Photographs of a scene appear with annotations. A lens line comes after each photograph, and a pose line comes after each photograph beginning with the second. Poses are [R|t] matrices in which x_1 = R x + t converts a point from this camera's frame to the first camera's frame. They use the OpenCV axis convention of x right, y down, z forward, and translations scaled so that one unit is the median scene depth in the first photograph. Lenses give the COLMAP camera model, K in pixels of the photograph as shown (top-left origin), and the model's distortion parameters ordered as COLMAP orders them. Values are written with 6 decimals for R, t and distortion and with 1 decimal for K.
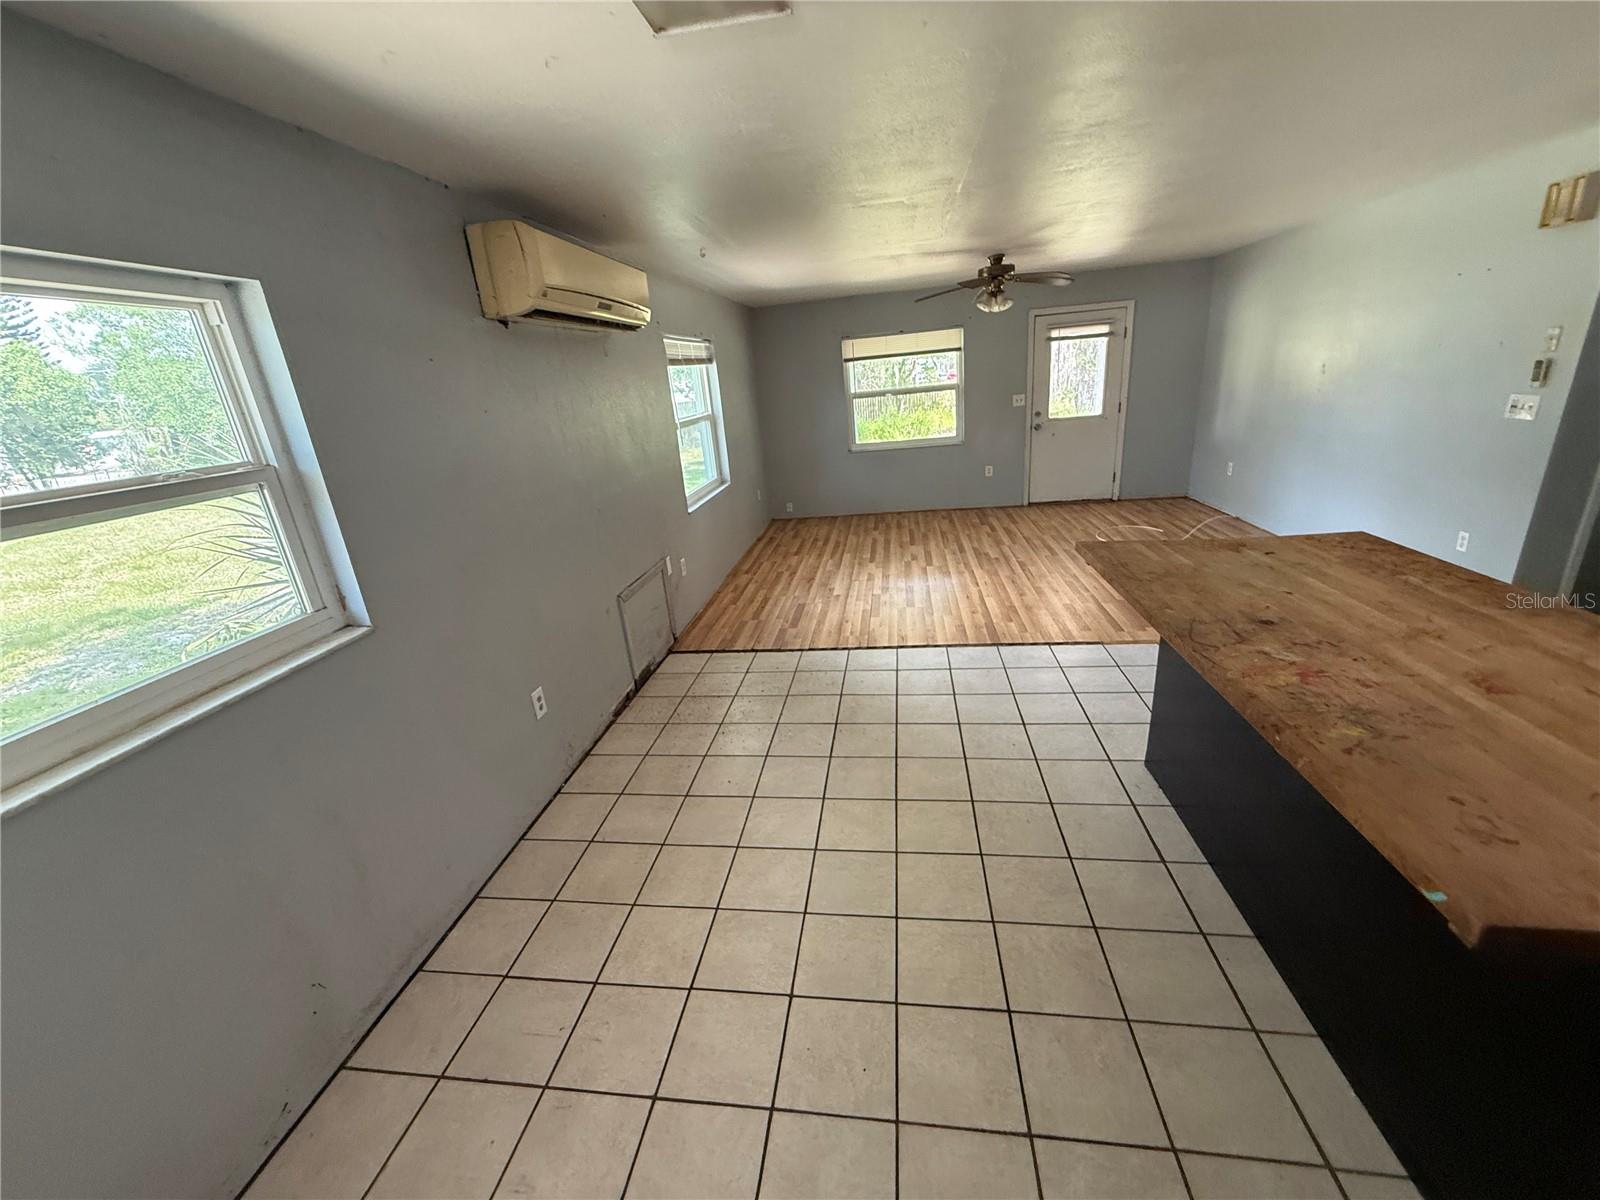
lens RADIAL K [[635.8, 0, 800.0], [0, 635.8, 600.0], [0, 0, 1]] dist [0.000571, -0.000026]
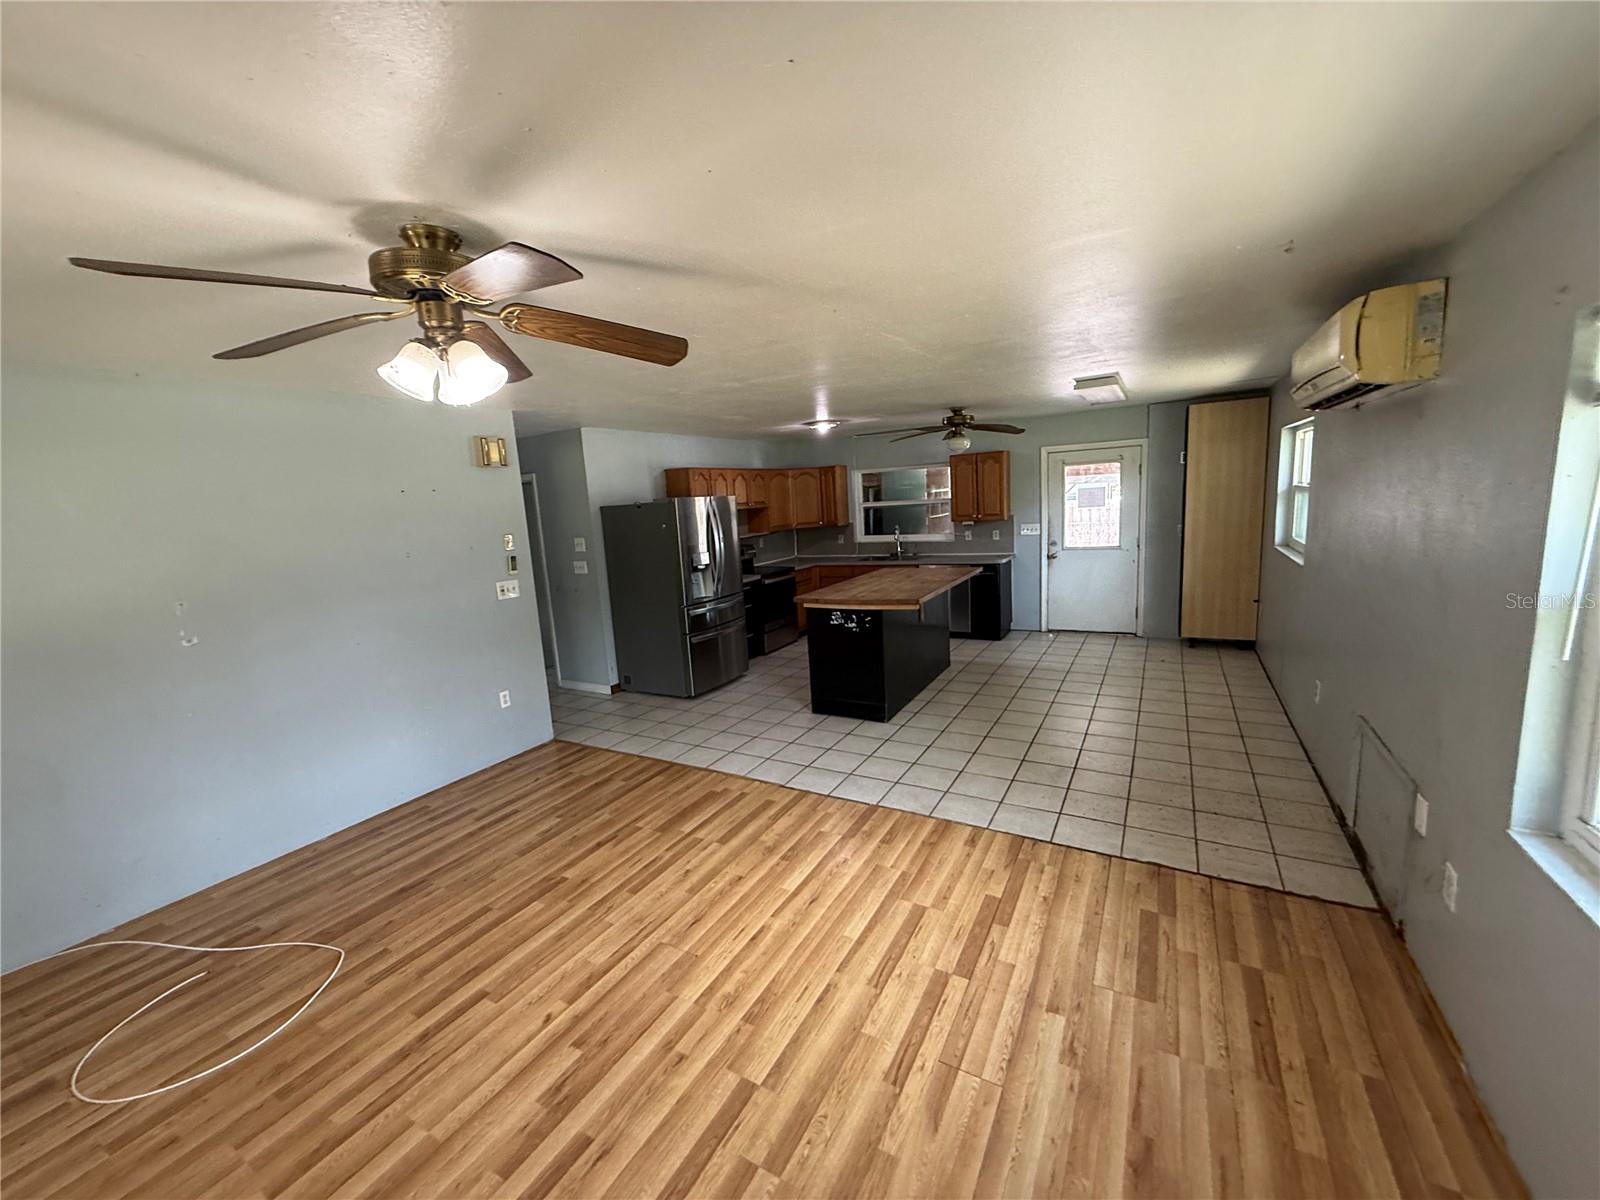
lens RADIAL K [[635.8, 0, 800.0], [0, 635.8, 600.0], [0, 0, 1]] dist [0.000571, -0.000026]
pose [[-0.919671, 0.082103, 0.384011, 0.032617], [0.256200, 0.866556, 0.428302, -0.488633], [-0.297603, 0.492280, -0.817981, 1.340496]]
